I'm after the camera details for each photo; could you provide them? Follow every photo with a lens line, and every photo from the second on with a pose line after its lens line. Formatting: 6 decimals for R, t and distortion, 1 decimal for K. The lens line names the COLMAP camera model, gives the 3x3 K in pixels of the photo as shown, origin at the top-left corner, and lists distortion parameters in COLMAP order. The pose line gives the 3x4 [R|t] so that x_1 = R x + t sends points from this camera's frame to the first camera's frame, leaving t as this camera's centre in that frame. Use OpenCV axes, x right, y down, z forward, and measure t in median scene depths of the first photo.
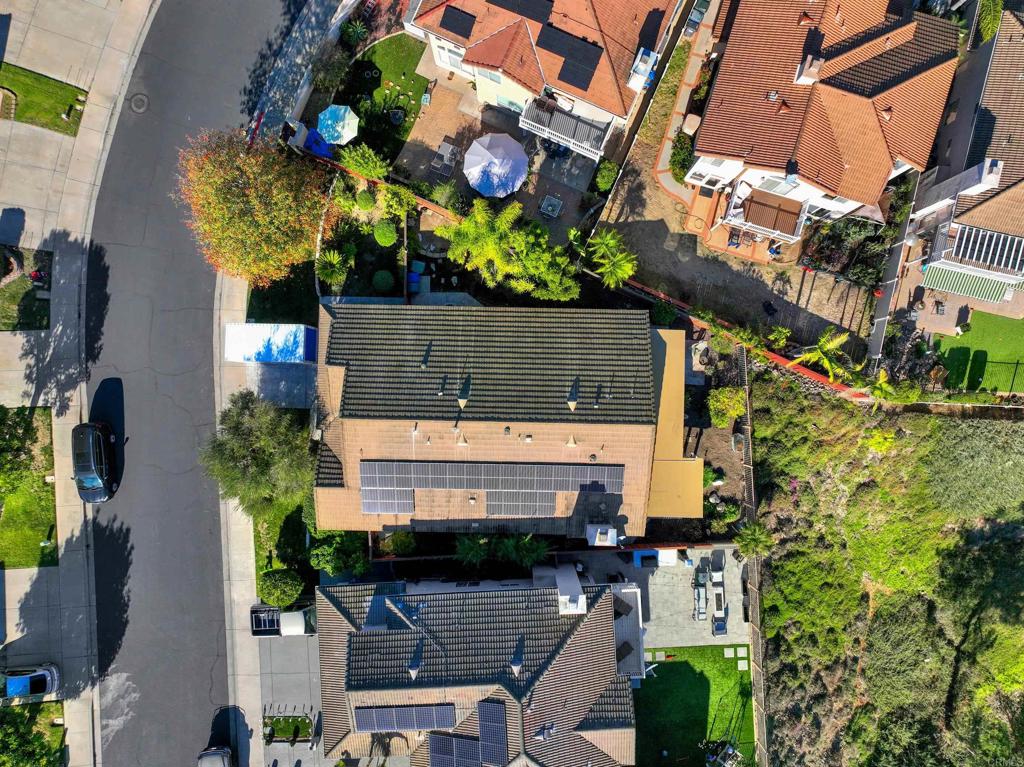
lens RADIAL K [[720.1, 0, 512.0], [0, 720.1, 383.5], [0, 0, 1]] dist [0.012115, 0.001680]
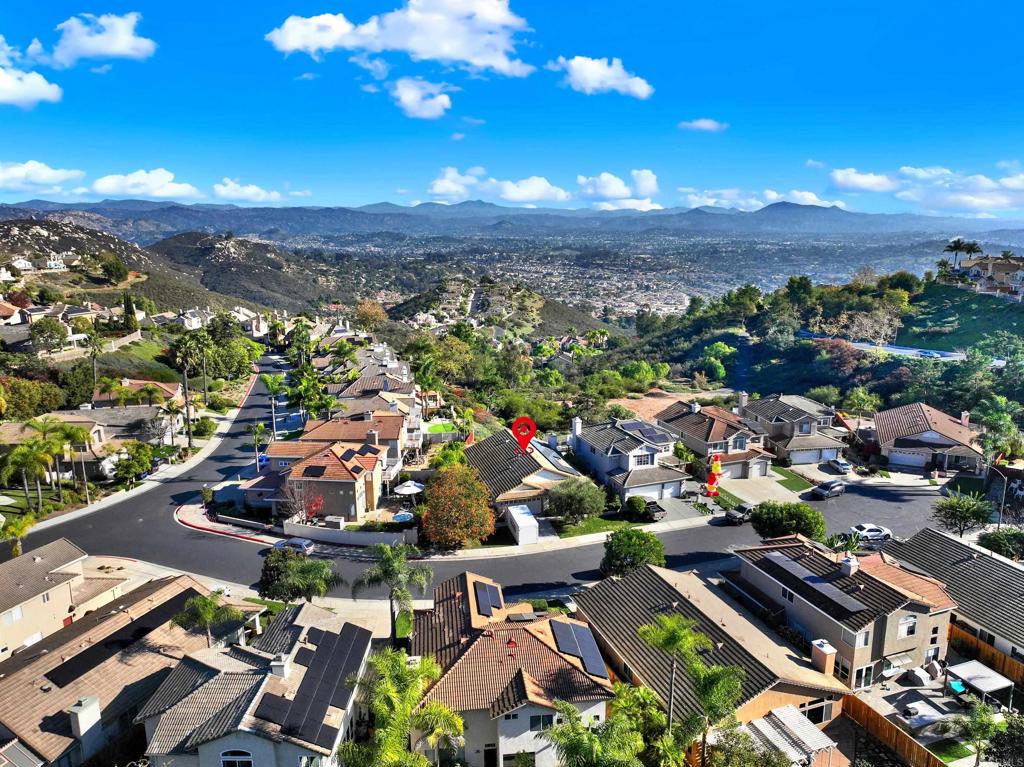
lens RADIAL K [[720.1, 0, 512.0], [0, 720.1, 383.5], [0, 0, 1]] dist [0.012115, 0.001680]
pose [[-0.296556, -0.207158, 0.932277, -2.005235], [0.954826, -0.044878, 0.293757, -0.619879], [-0.019015, 0.977278, 0.211109, 0.249120]]
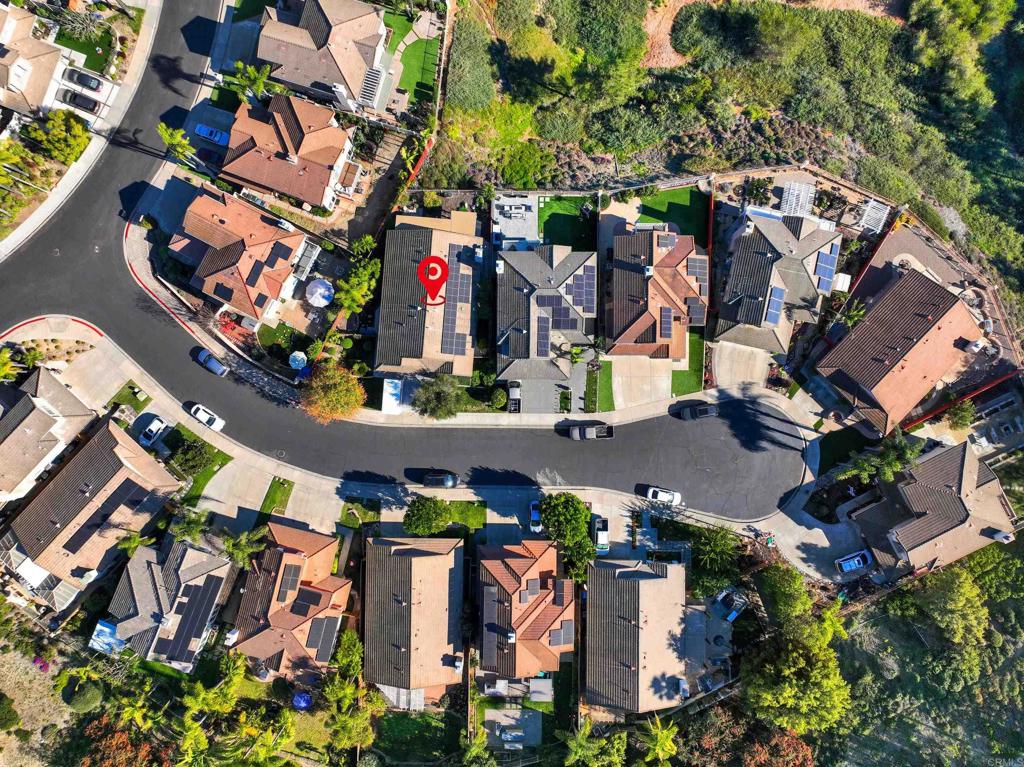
lens RADIAL K [[720.1, 0, 512.0], [0, 720.1, 383.5], [0, 0, 1]] dist [0.012115, 0.001680]
pose [[0.059058, -0.998018, 0.021731, -0.317928], [0.998167, 0.059327, 0.011975, 0.289892], [-0.013241, 0.020984, 0.999692, -1.266154]]
